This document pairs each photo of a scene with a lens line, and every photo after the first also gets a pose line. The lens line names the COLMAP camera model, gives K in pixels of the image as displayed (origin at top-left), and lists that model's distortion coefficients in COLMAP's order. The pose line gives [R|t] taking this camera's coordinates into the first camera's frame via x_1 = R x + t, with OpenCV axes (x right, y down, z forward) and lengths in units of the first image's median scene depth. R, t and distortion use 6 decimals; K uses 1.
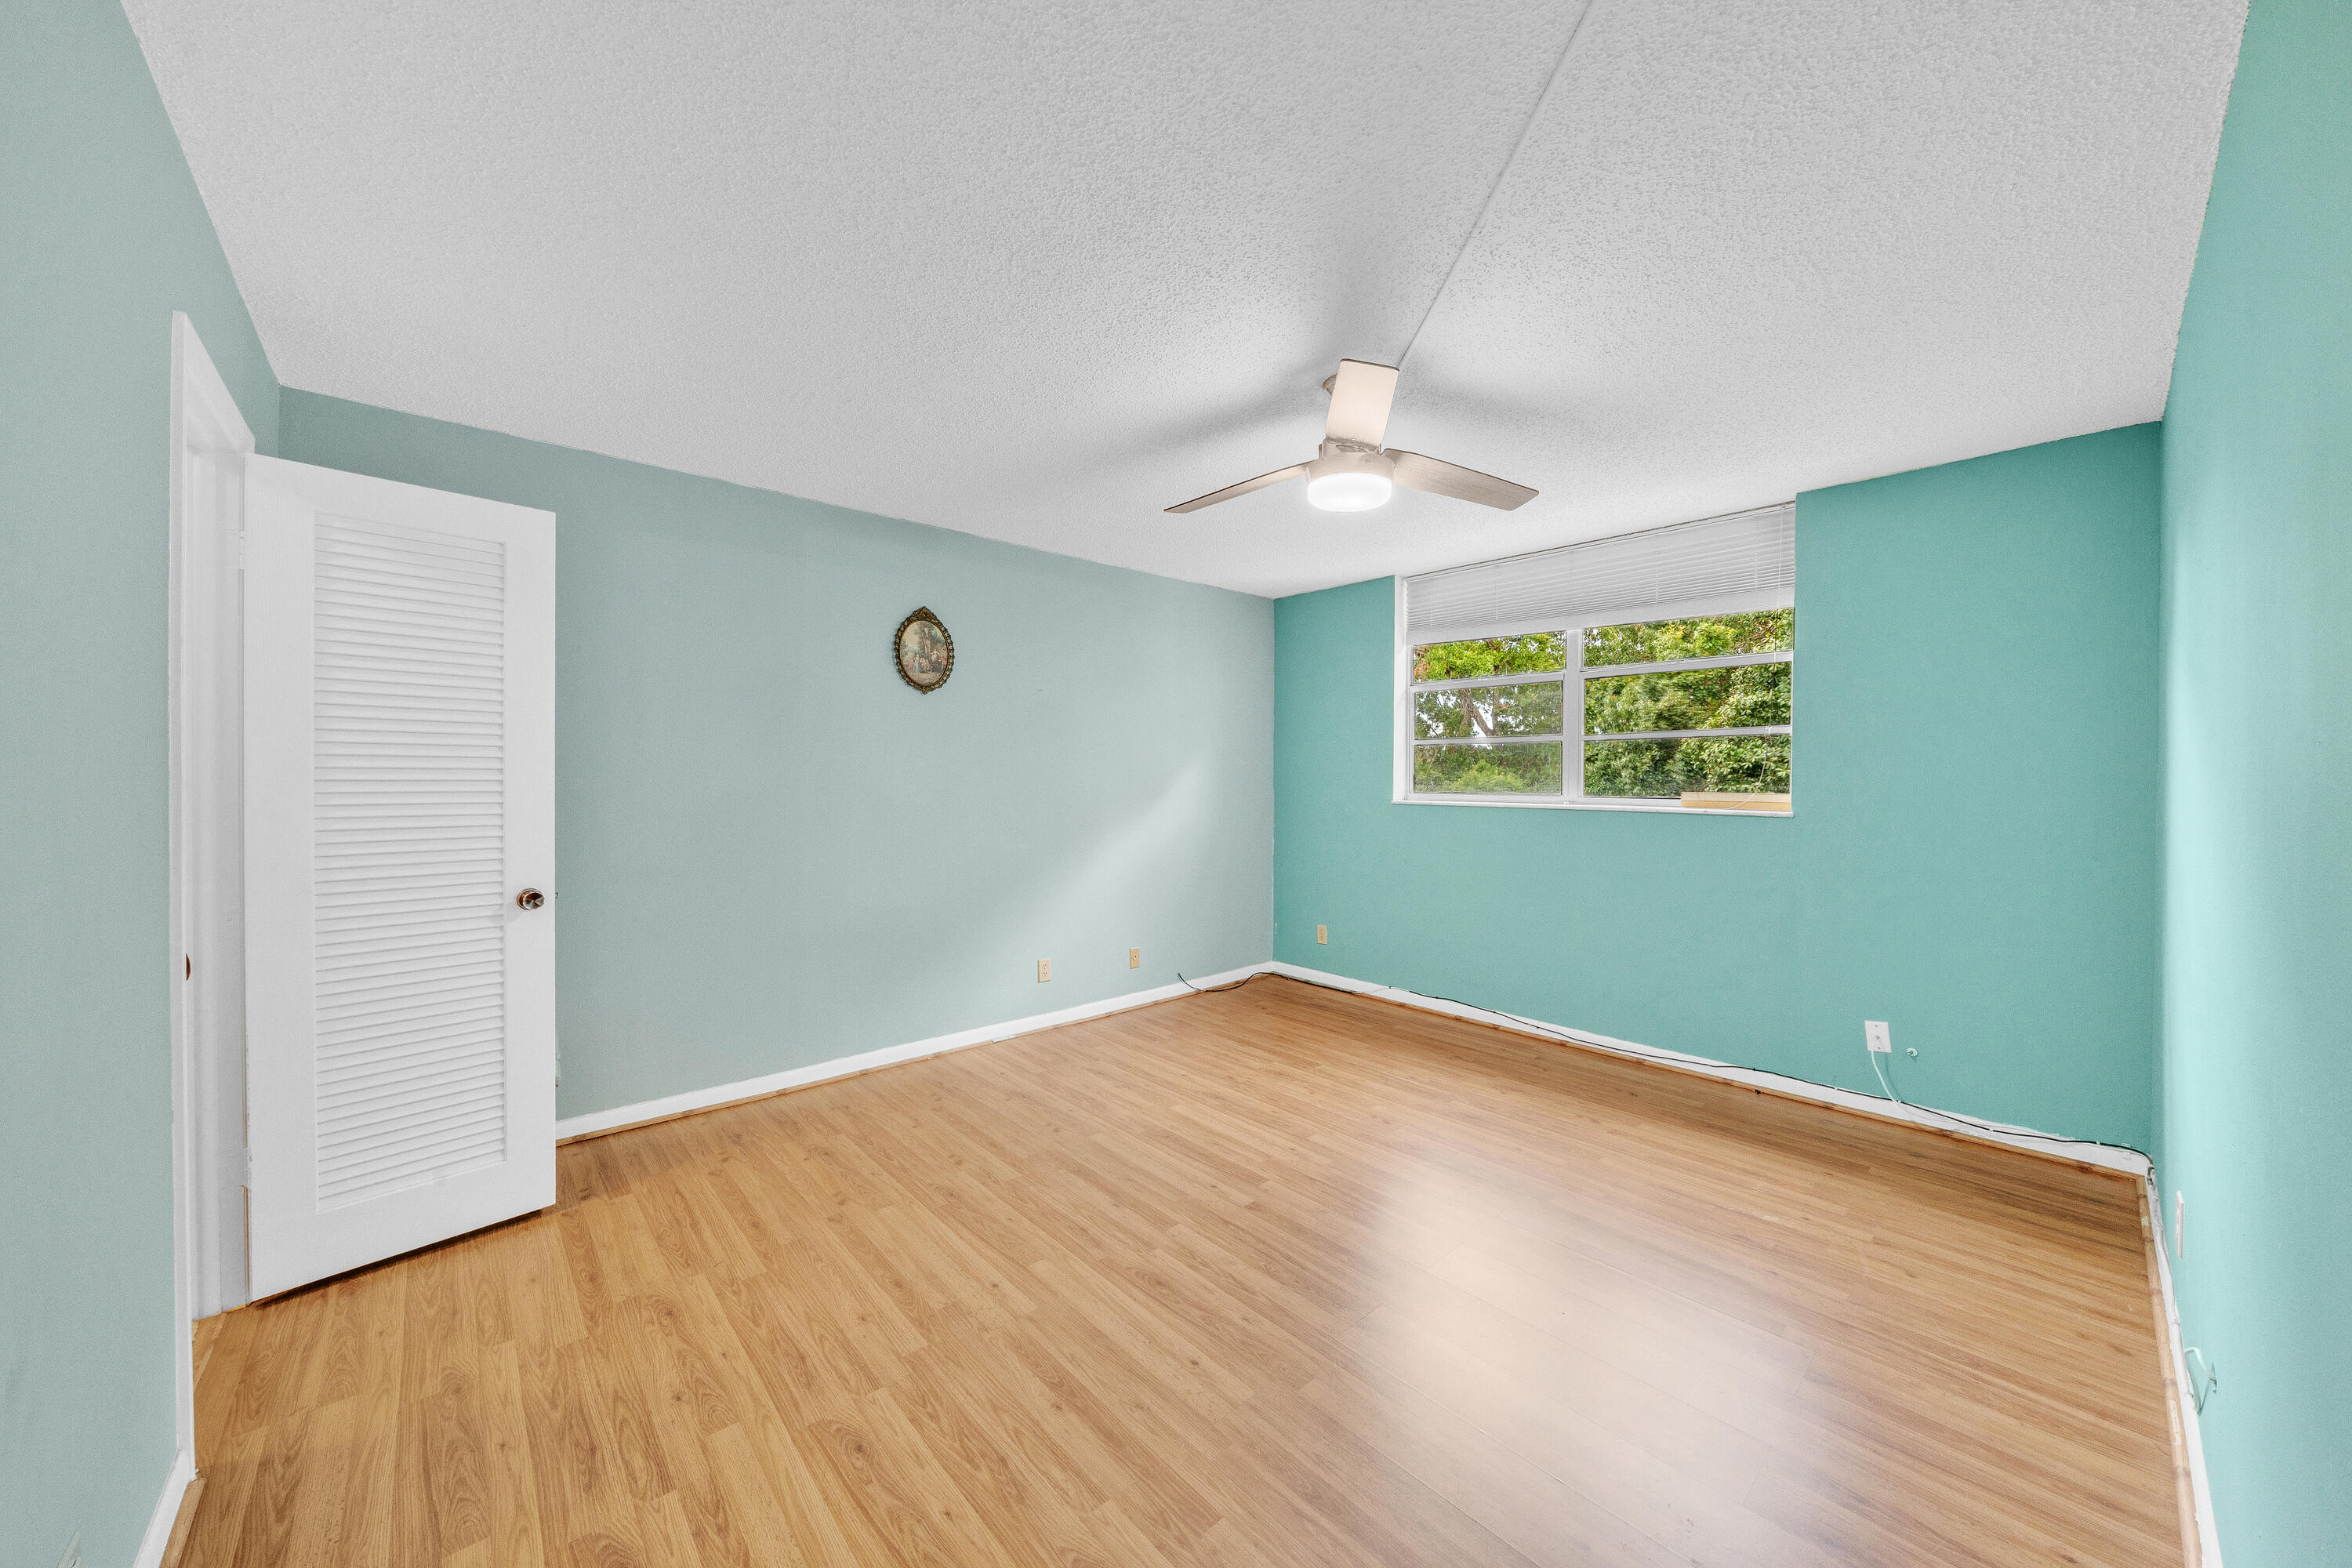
lens RADIAL K [[814.7, 0, 1188.7], [0, 814.7, 783.3], [0, 0, 1]] dist [-0.002464, -0.000234]
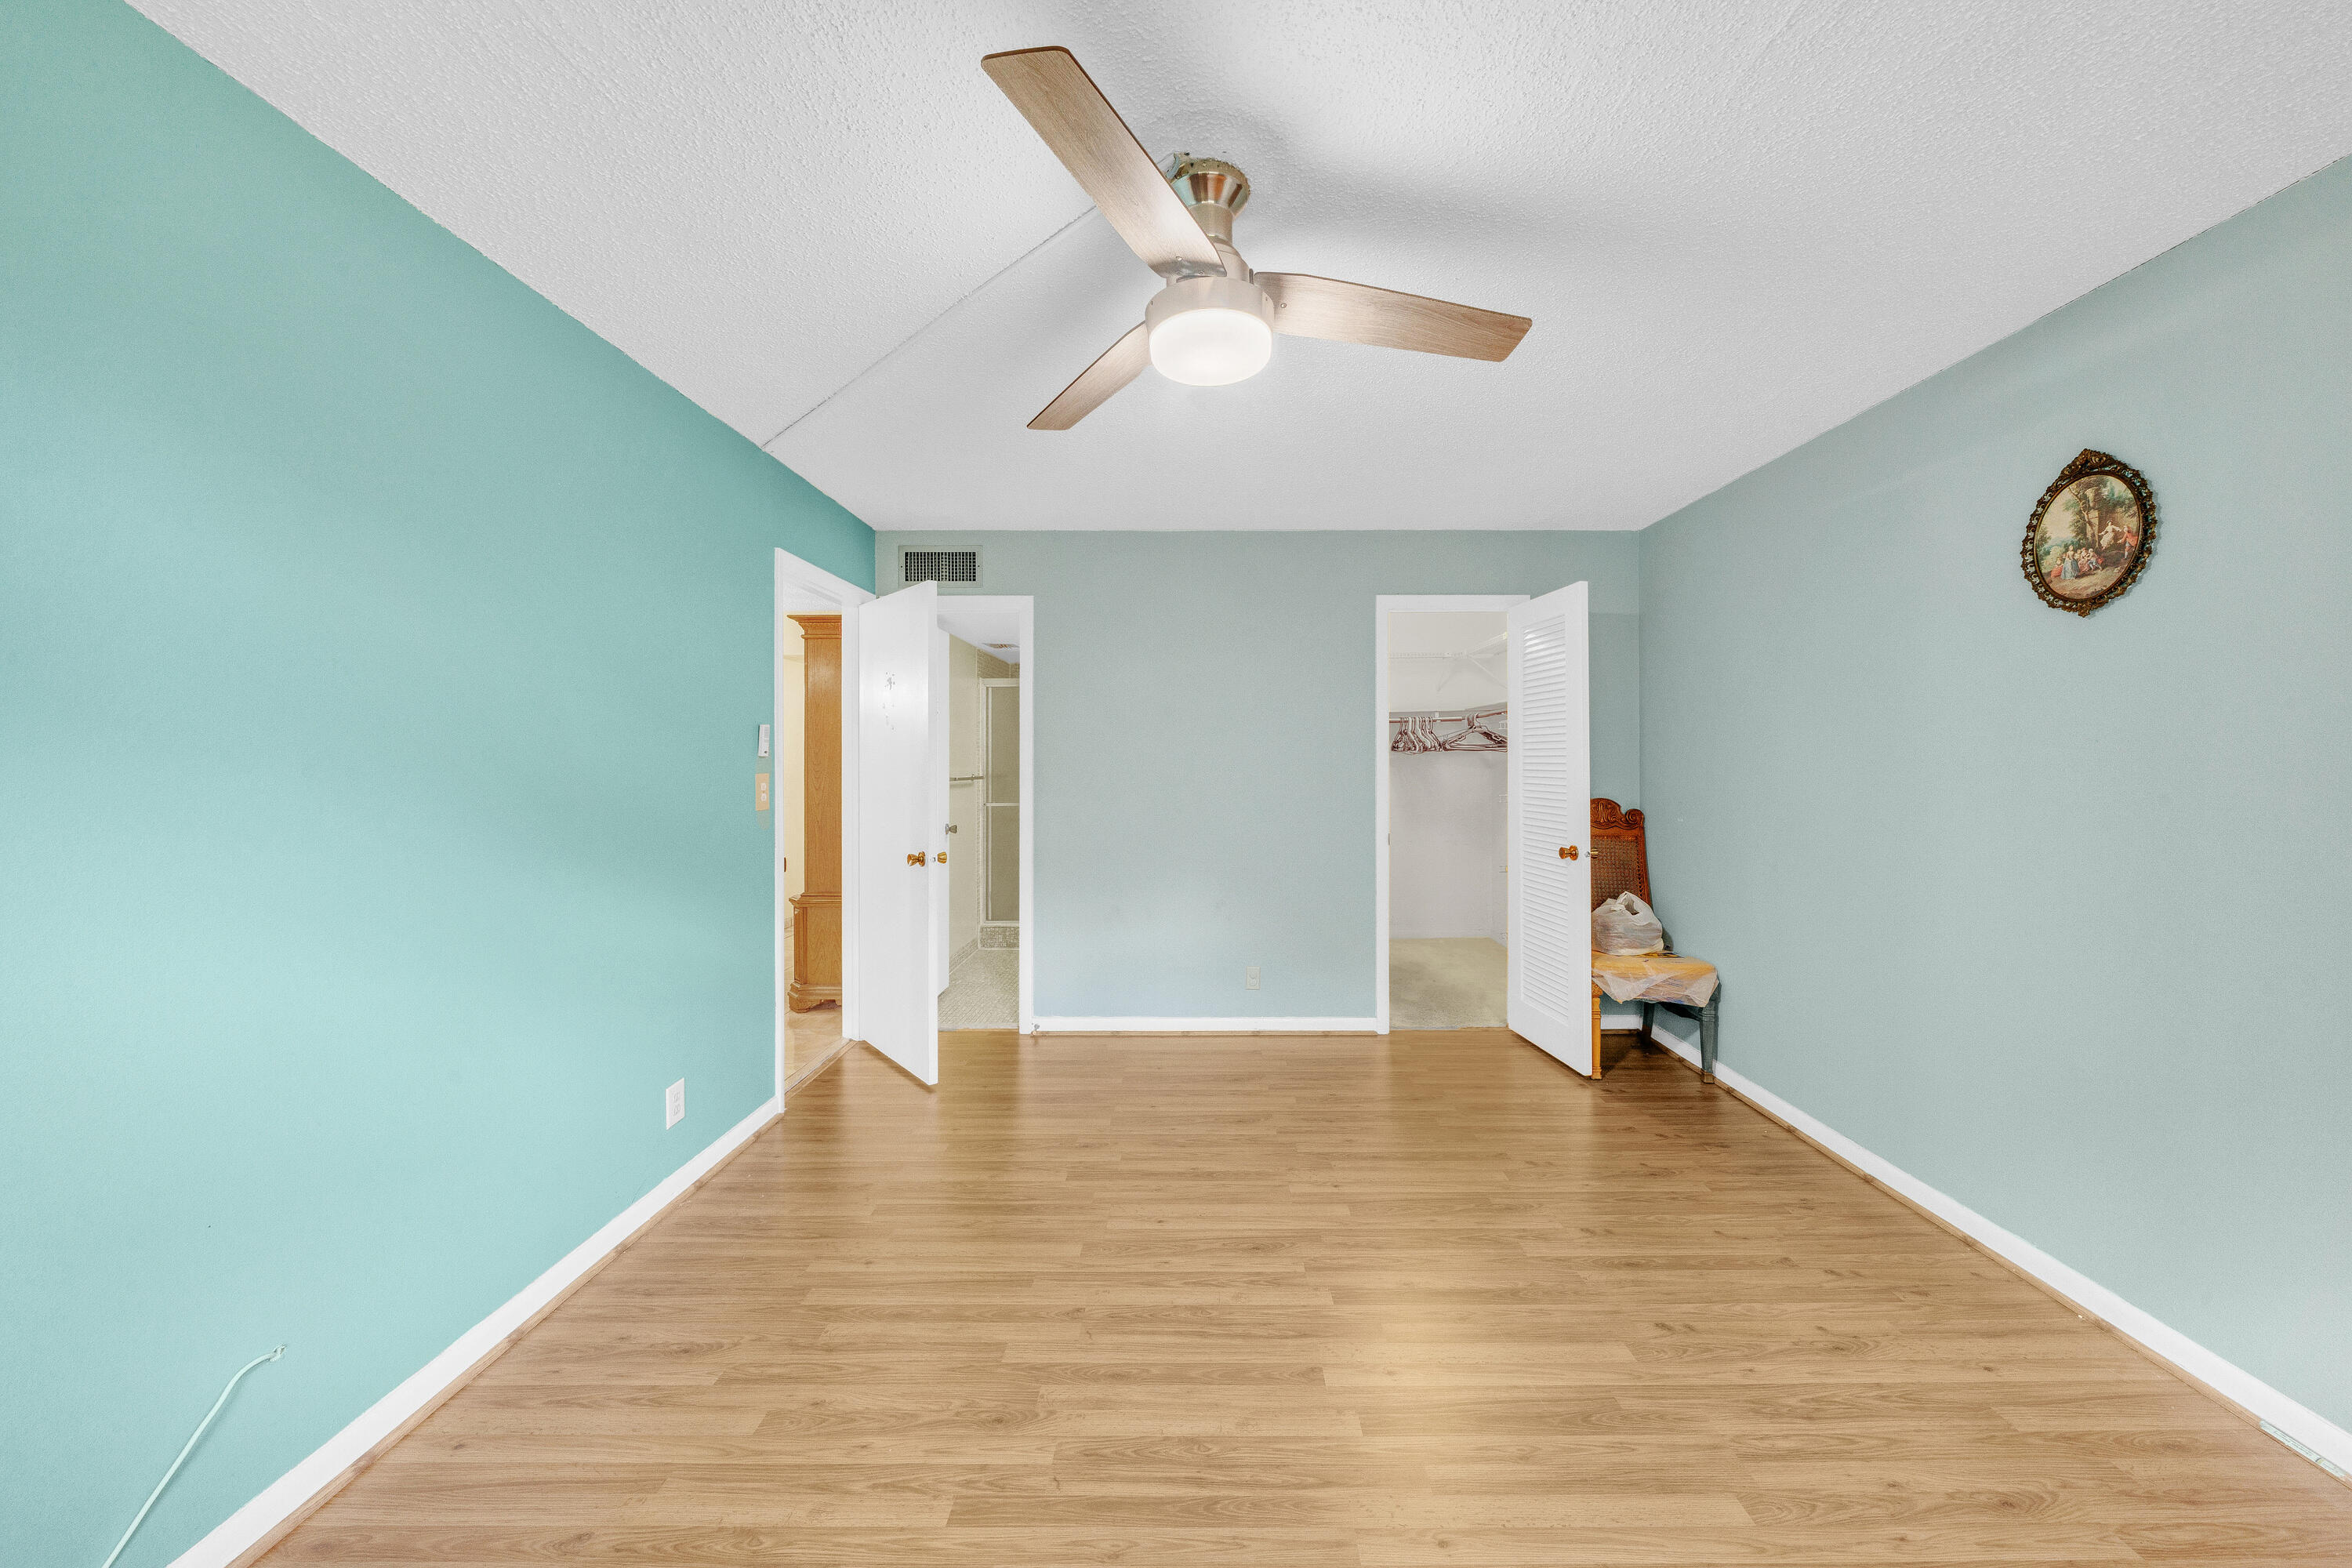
lens RADIAL K [[814.7, 0, 1188.7], [0, 814.7, 783.3], [0, 0, 1]] dist [-0.002464, -0.000234]
pose [[-0.685123, 0.016128, -0.728249, 0.458311], [-0.012291, 0.999357, 0.033696, -0.013812], [0.728324, 0.032036, -0.684484, 0.958071]]
